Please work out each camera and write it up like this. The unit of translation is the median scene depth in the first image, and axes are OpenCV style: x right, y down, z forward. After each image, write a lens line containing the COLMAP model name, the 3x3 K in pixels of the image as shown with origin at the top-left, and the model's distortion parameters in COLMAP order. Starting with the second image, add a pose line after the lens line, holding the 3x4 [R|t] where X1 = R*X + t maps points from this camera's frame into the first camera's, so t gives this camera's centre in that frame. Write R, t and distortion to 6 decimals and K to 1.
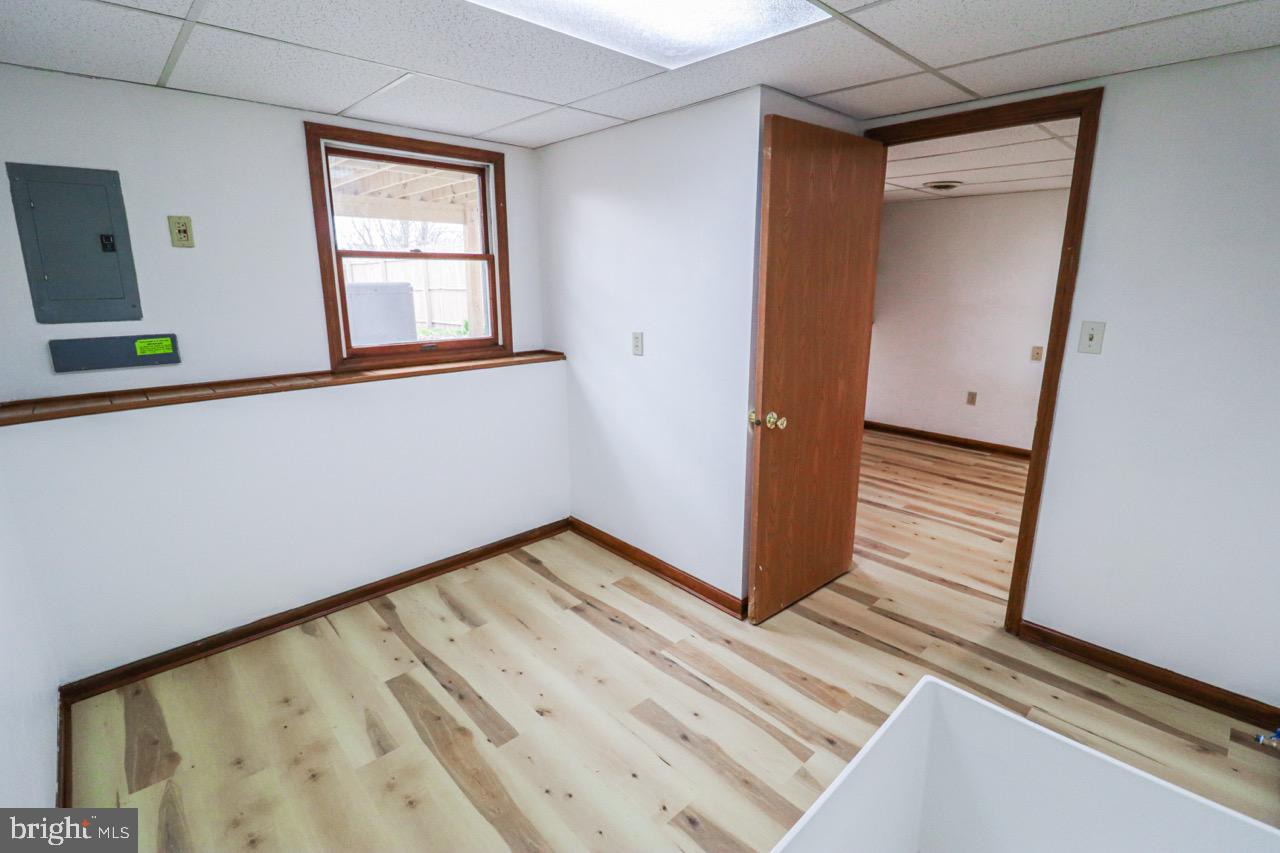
lens RADIAL K [[595.8, 0, 649.2], [0, 595.8, 417.0], [0, 0, 1]] dist [-0.012476, -0.006430]
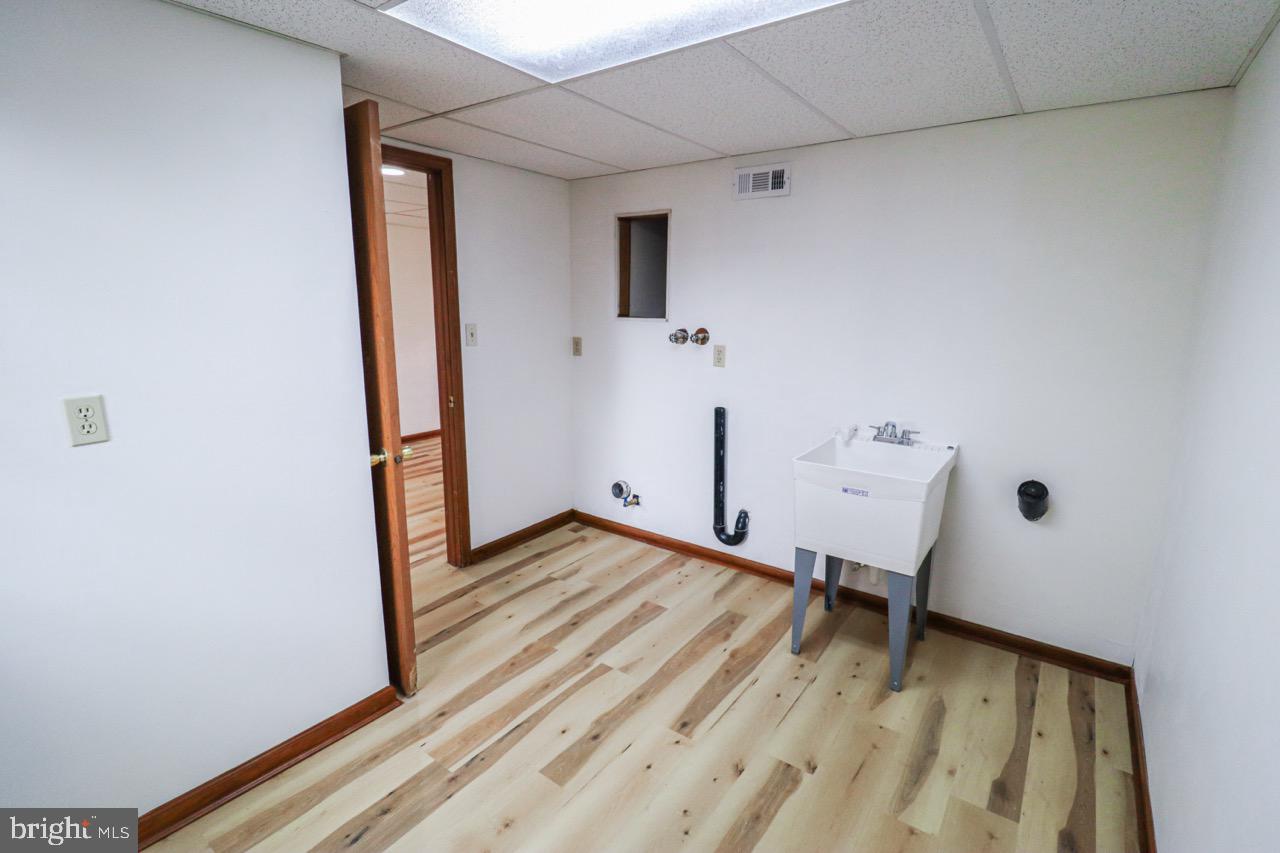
lens RADIAL K [[595.8, 0, 647.4], [0, 595.8, 428.2], [0, 0, 1]] dist [-0.012476, -0.006430]
pose [[-0.197261, -0.209986, 0.957598, -0.739621], [0.211353, 0.944712, 0.250698, -0.187061], [-0.957297, 0.251844, -0.141974, 0.814433]]
